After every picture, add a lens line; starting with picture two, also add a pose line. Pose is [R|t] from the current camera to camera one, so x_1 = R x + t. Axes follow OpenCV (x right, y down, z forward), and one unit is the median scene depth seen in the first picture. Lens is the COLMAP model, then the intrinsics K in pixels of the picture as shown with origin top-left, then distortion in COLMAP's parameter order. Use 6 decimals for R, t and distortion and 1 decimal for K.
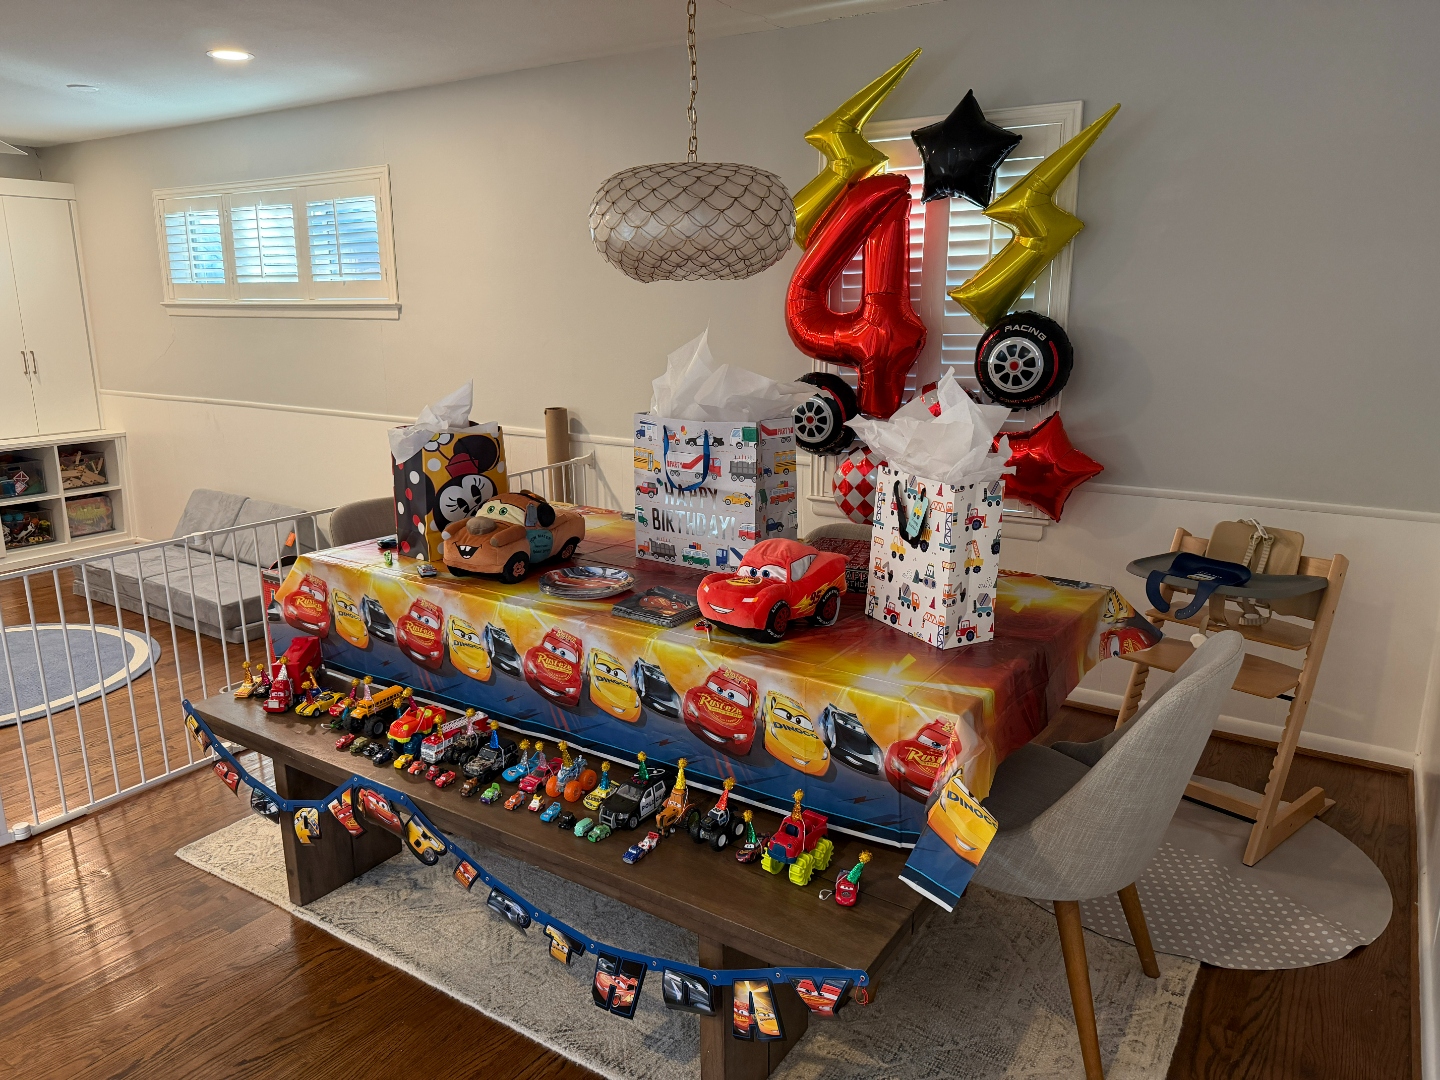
lens RADIAL K [[999.5, 0, 725.8], [0, 999.5, 538.2], [0, 0, 1]] dist [0.175543, -0.335404]
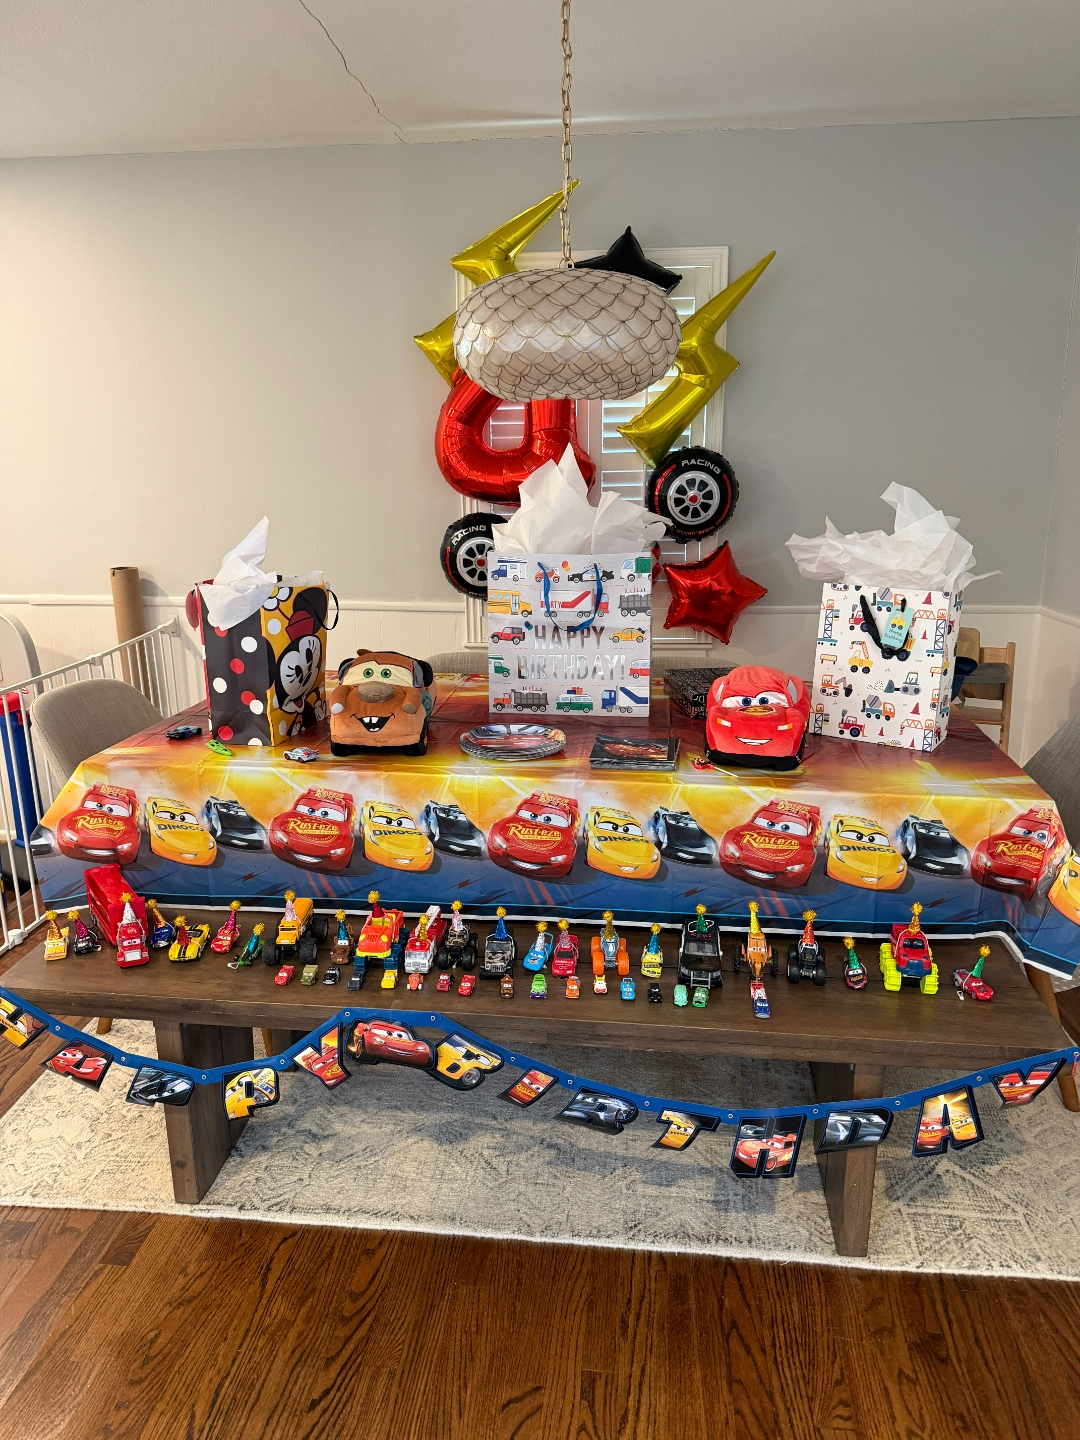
lens RADIAL K [[999.5, 0, 537.2], [0, 999.5, 717.5], [0, 0, 1]] dist [0.175543, -0.335404]
pose [[0.889172, -0.118997, 0.441828, -0.517957], [0.110059, 0.992864, 0.045916, -0.015482], [-0.444139, 0.007800, 0.895924, 0.197944]]
